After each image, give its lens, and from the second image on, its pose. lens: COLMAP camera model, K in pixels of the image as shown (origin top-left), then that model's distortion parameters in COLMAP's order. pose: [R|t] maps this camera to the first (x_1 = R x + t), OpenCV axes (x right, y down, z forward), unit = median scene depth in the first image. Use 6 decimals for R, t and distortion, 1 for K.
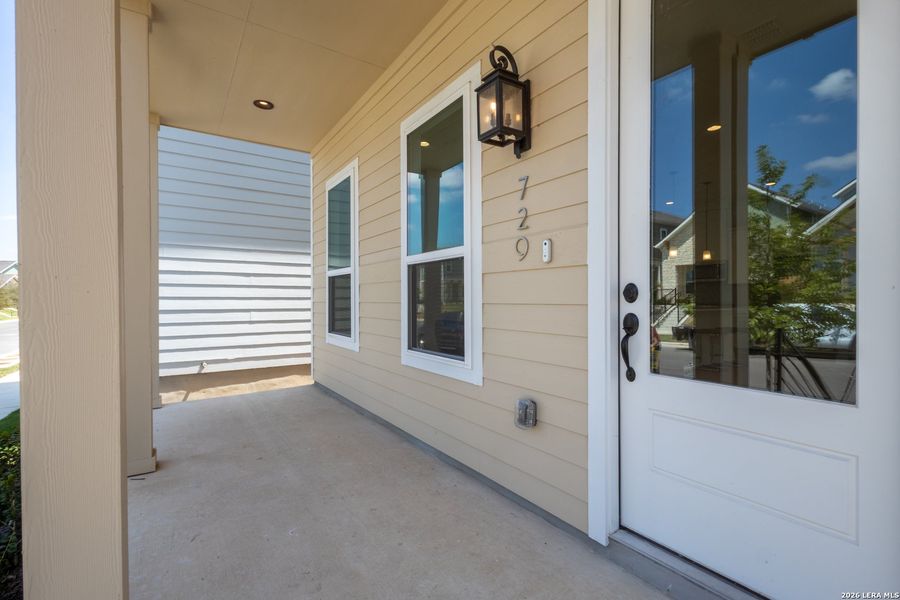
lens RADIAL K [[406.7, 0, 446.8], [0, 406.7, 301.1], [0, 0, 1]] dist [0.001830, 0.000193]
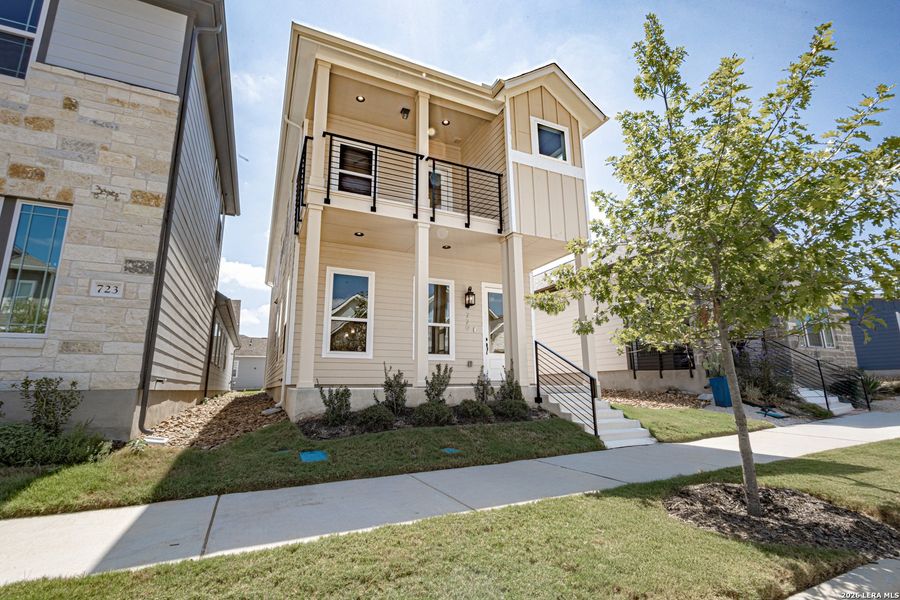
lens RADIAL K [[406.7, 0, 446.8], [0, 406.7, 301.1], [0, 0, 1]] dist [0.001830, 0.000193]
pose [[0.147758, 0.201688, 0.968240, -5.320078], [0.015472, 0.978395, -0.206164, 0.628199], [-0.988903, 0.045443, 0.141445, 0.728080]]
